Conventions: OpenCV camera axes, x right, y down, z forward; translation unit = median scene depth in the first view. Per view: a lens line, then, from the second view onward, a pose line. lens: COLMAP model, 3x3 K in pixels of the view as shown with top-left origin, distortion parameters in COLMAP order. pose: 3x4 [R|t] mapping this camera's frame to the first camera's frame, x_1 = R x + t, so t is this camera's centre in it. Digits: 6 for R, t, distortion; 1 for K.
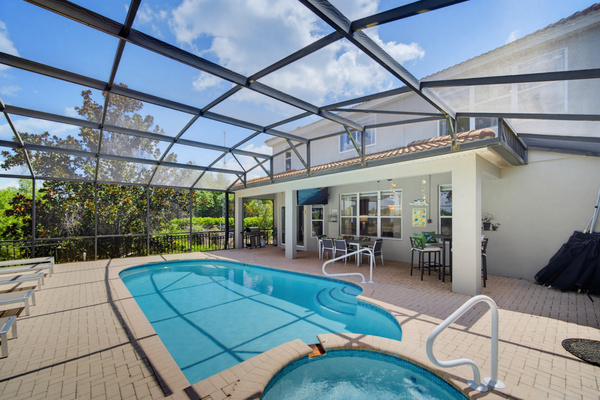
lens RADIAL K [[247.4, 0, 301.2], [0, 247.4, 211.9], [0, 0, 1]] dist [0.000276, 0.000055]
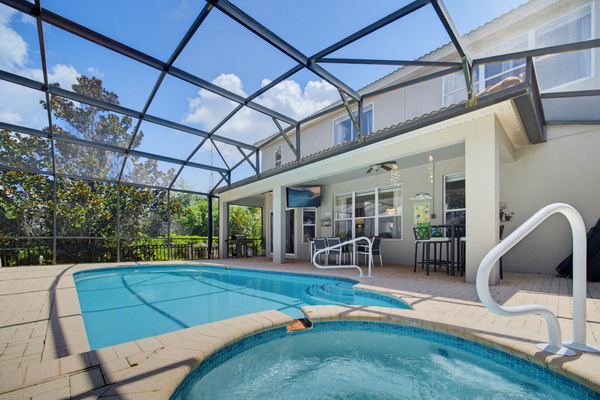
lens RADIAL K [[253.3, 0, 301.5], [0, 253.3, 233.0], [0, 0, 1]] dist [0.000763, 0.000250]
pose [[0.999597, 0.002955, 0.028222, 0.012974], [-0.002749, 0.999969, -0.007333, 0.084683], [-0.028243, 0.007252, 0.999575, 0.077616]]
